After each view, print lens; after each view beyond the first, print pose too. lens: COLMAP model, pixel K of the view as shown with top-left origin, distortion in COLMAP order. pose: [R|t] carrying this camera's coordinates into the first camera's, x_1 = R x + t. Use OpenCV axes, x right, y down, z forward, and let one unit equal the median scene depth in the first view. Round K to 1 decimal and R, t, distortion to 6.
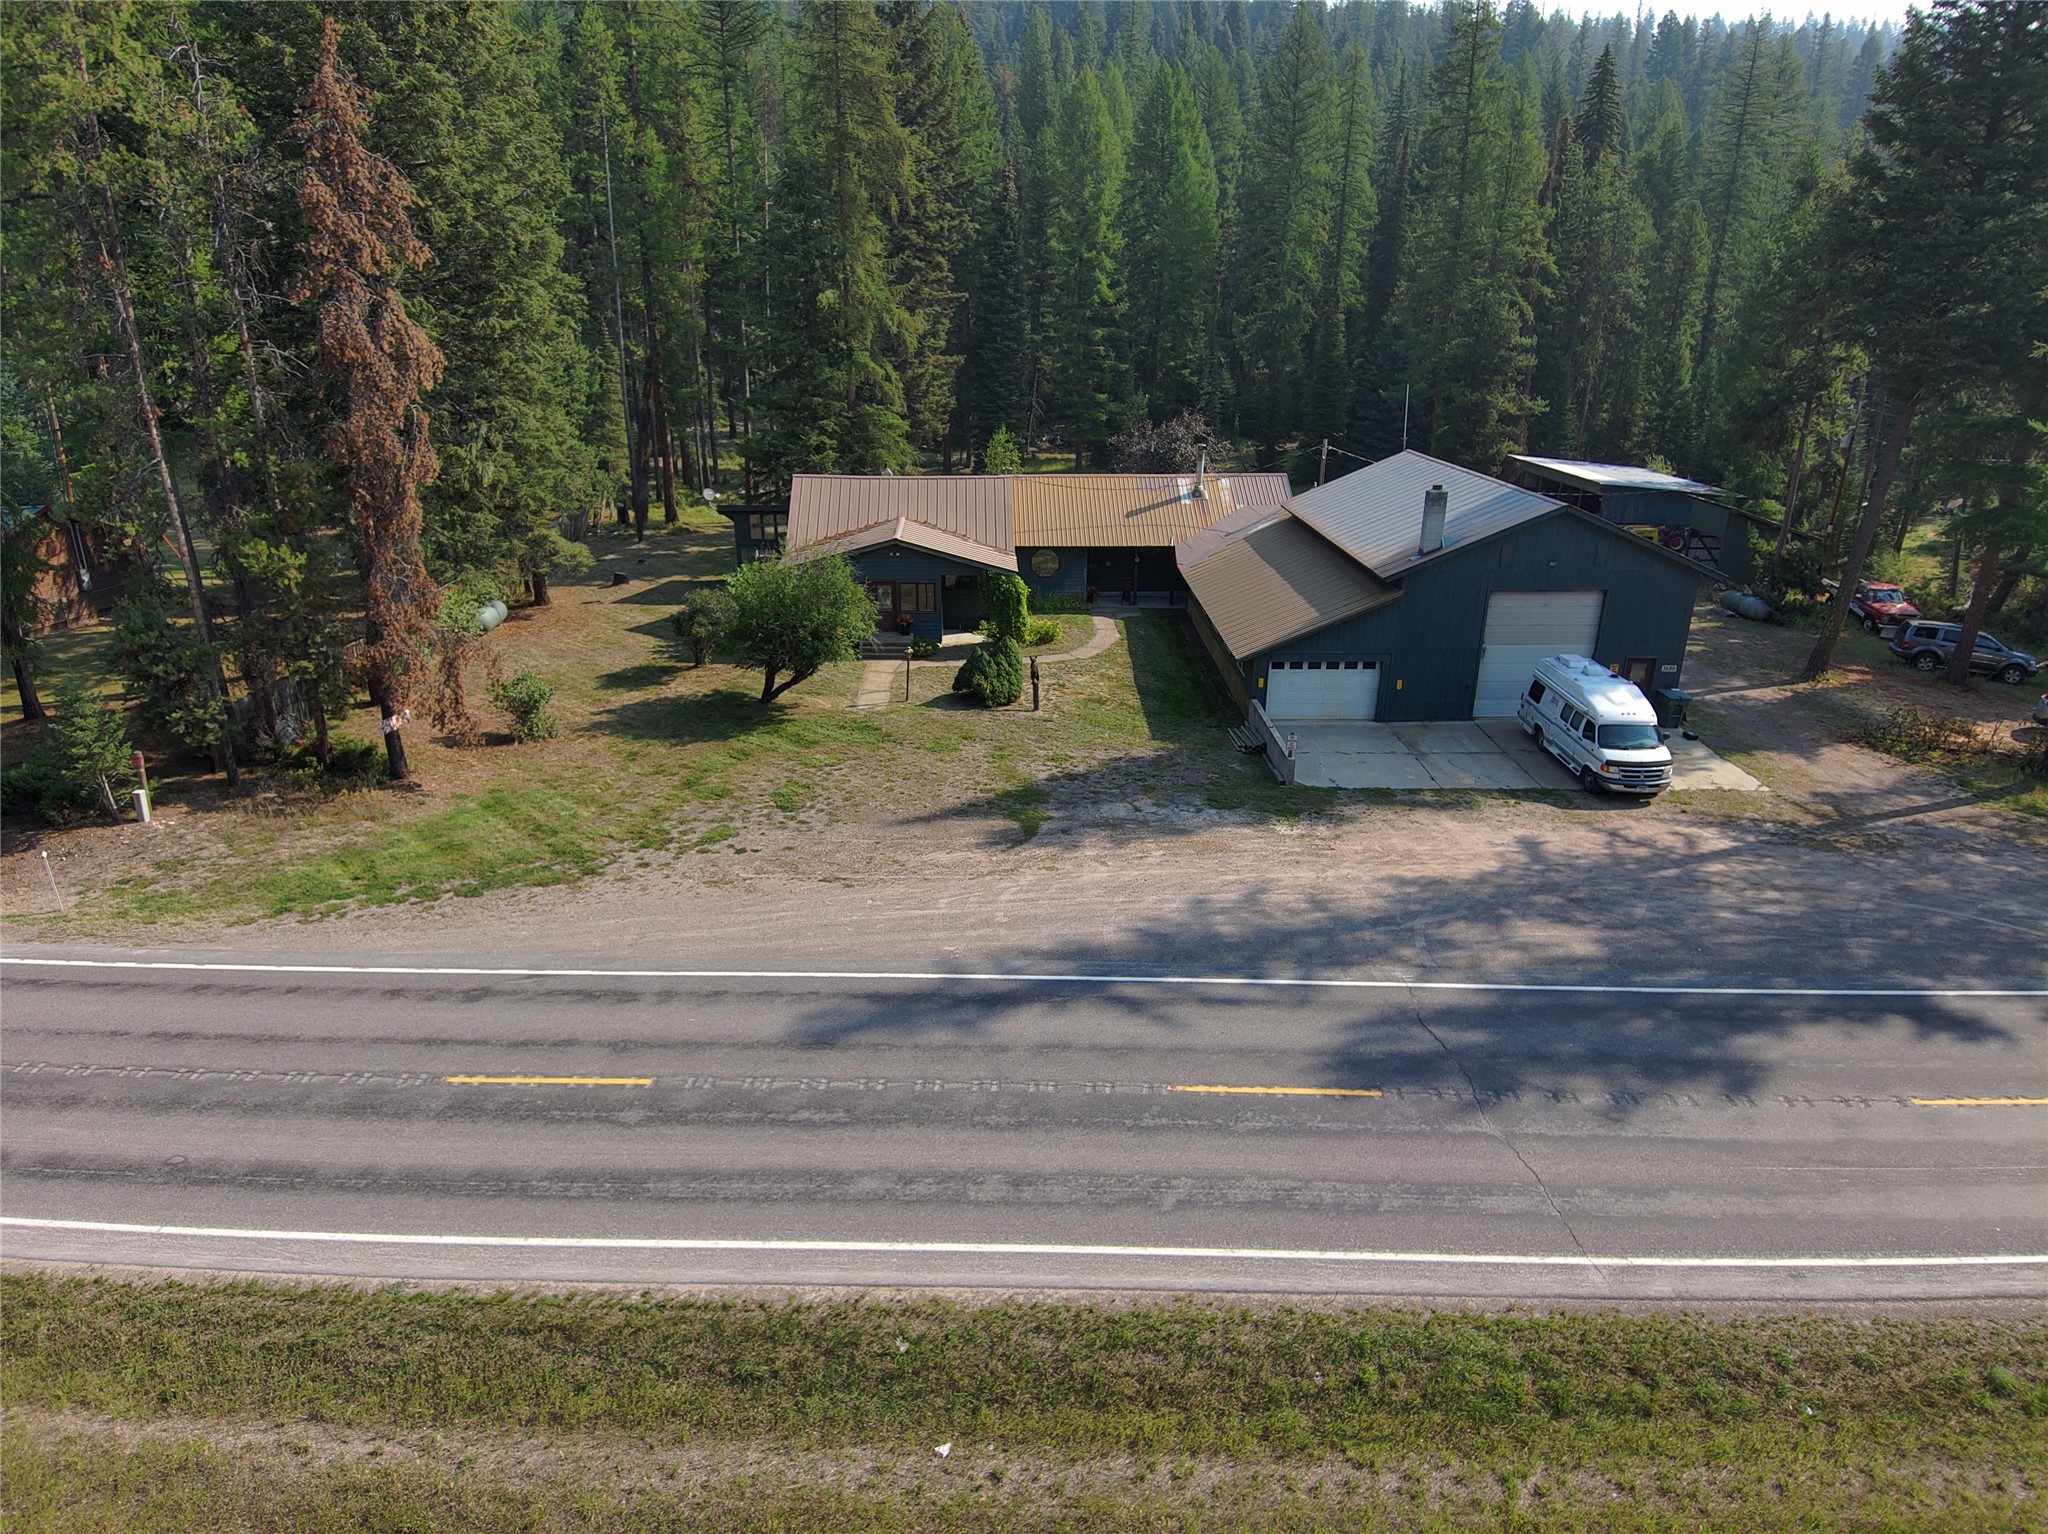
lens RADIAL K [[1200.5, 0, 1029.8], [0, 1200.5, 764.5], [0, 0, 1]] dist [0.094980, -0.131765]
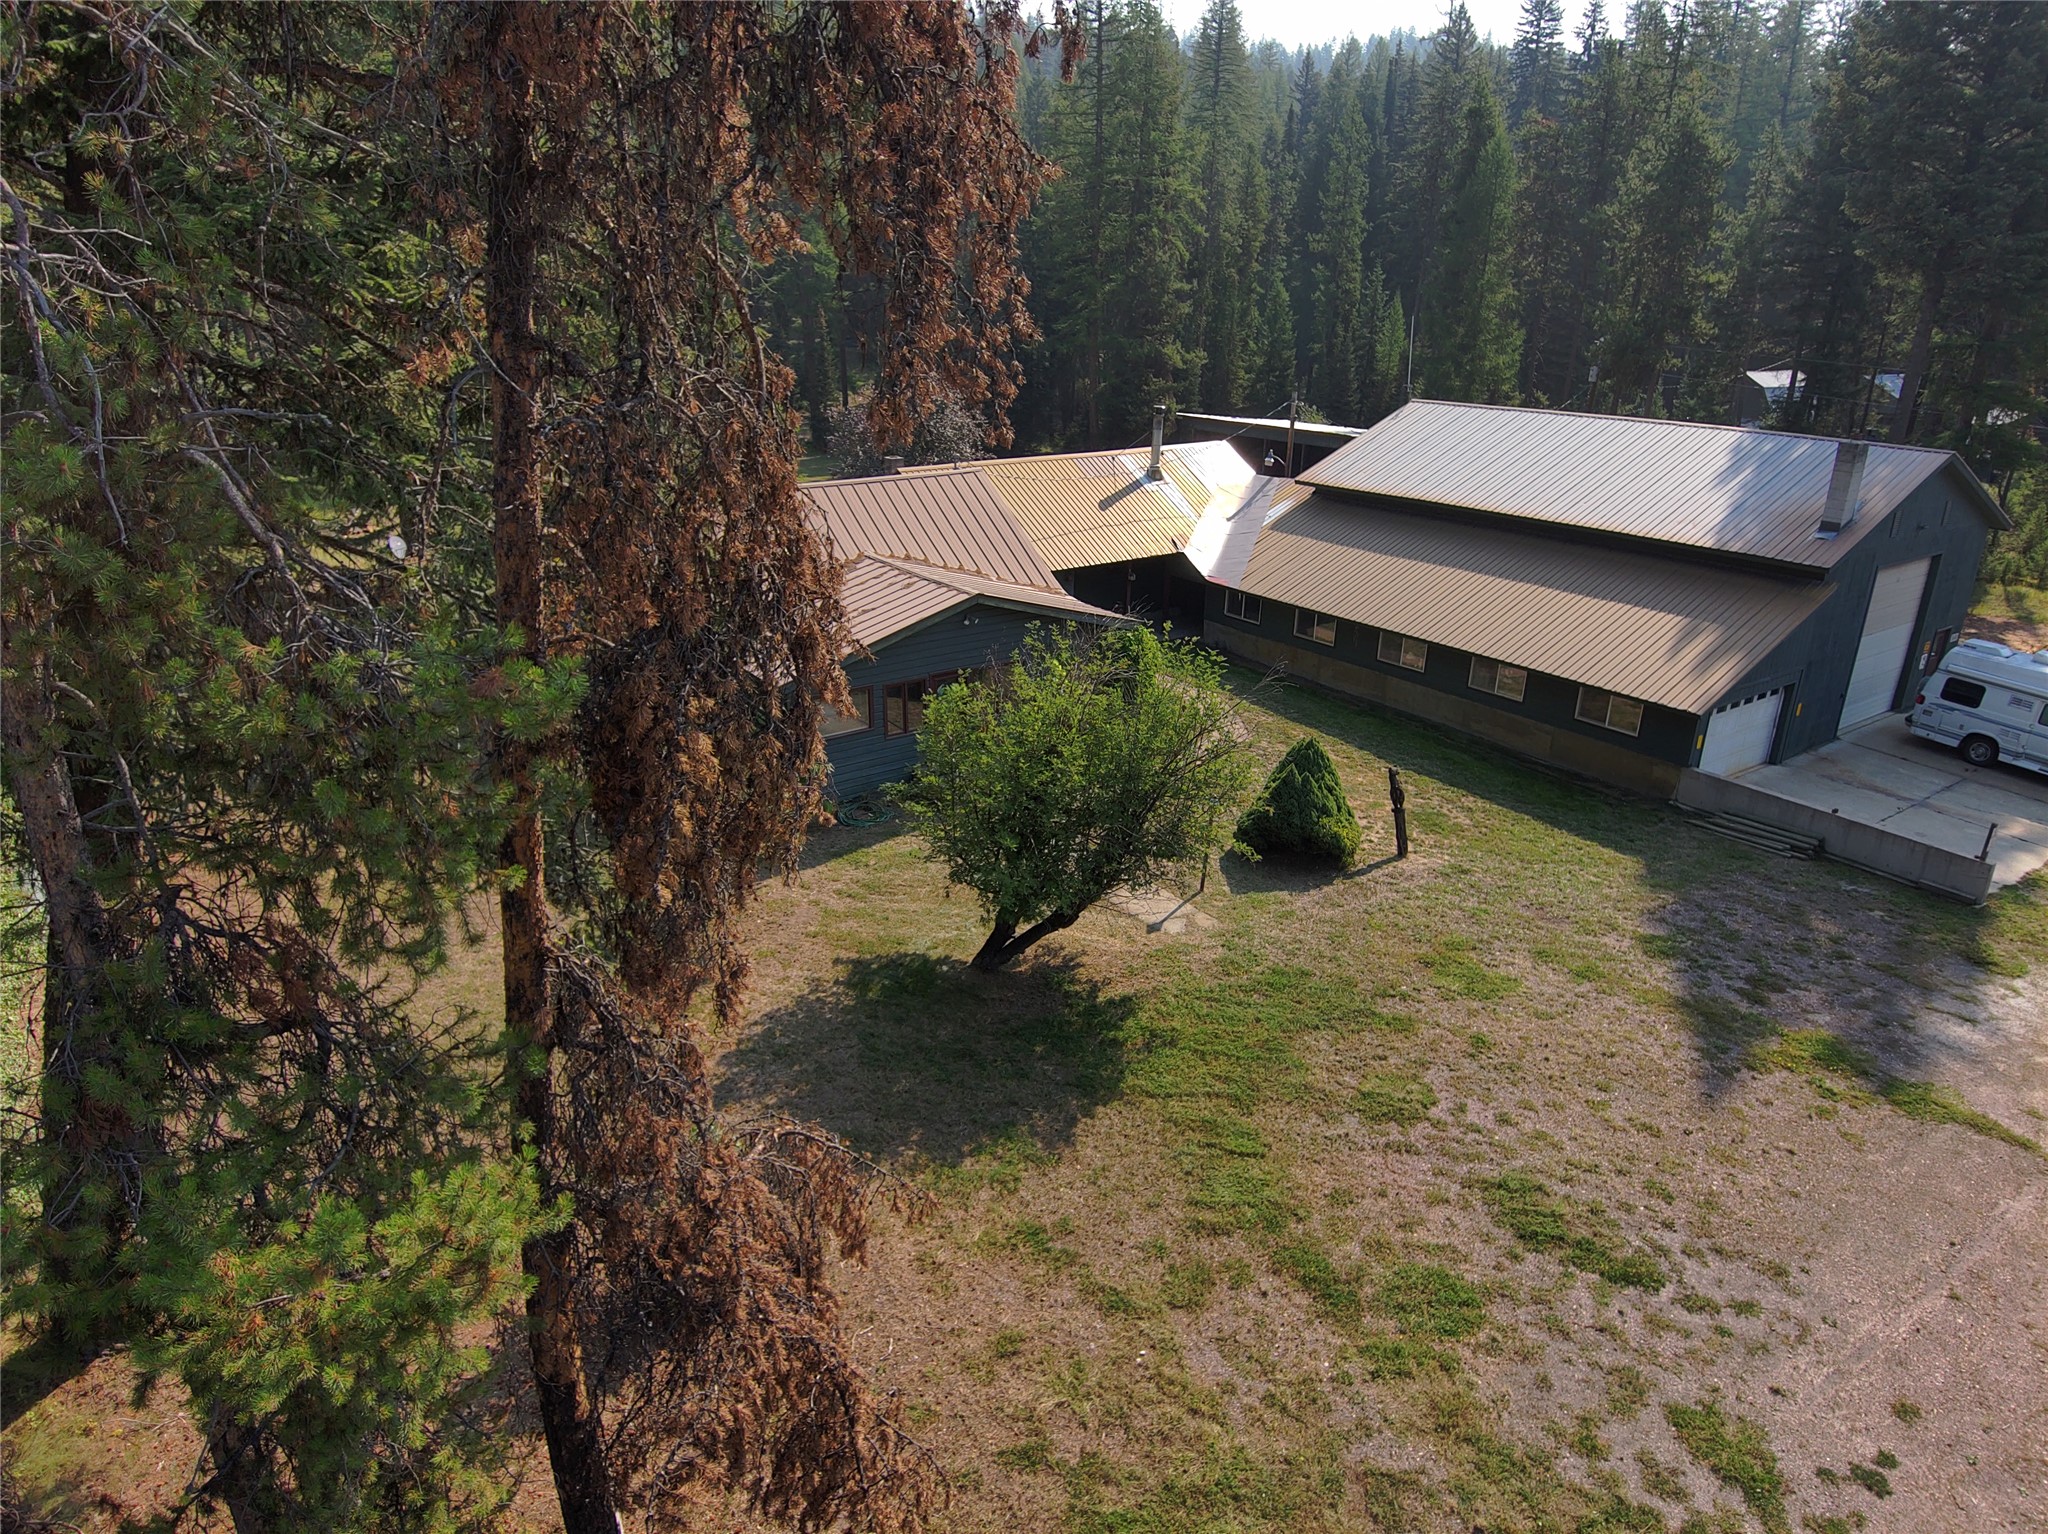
lens RADIAL K [[1203.0, 0, 1030.3], [0, 1203.0, 764.0], [0, 0, 1]] dist [0.079133, -0.109746]
pose [[0.832834, -0.197970, 0.516910, -0.471600], [0.188124, 0.979500, 0.072034, -0.175920], [-0.520574, 0.037251, 0.853004, 0.624322]]
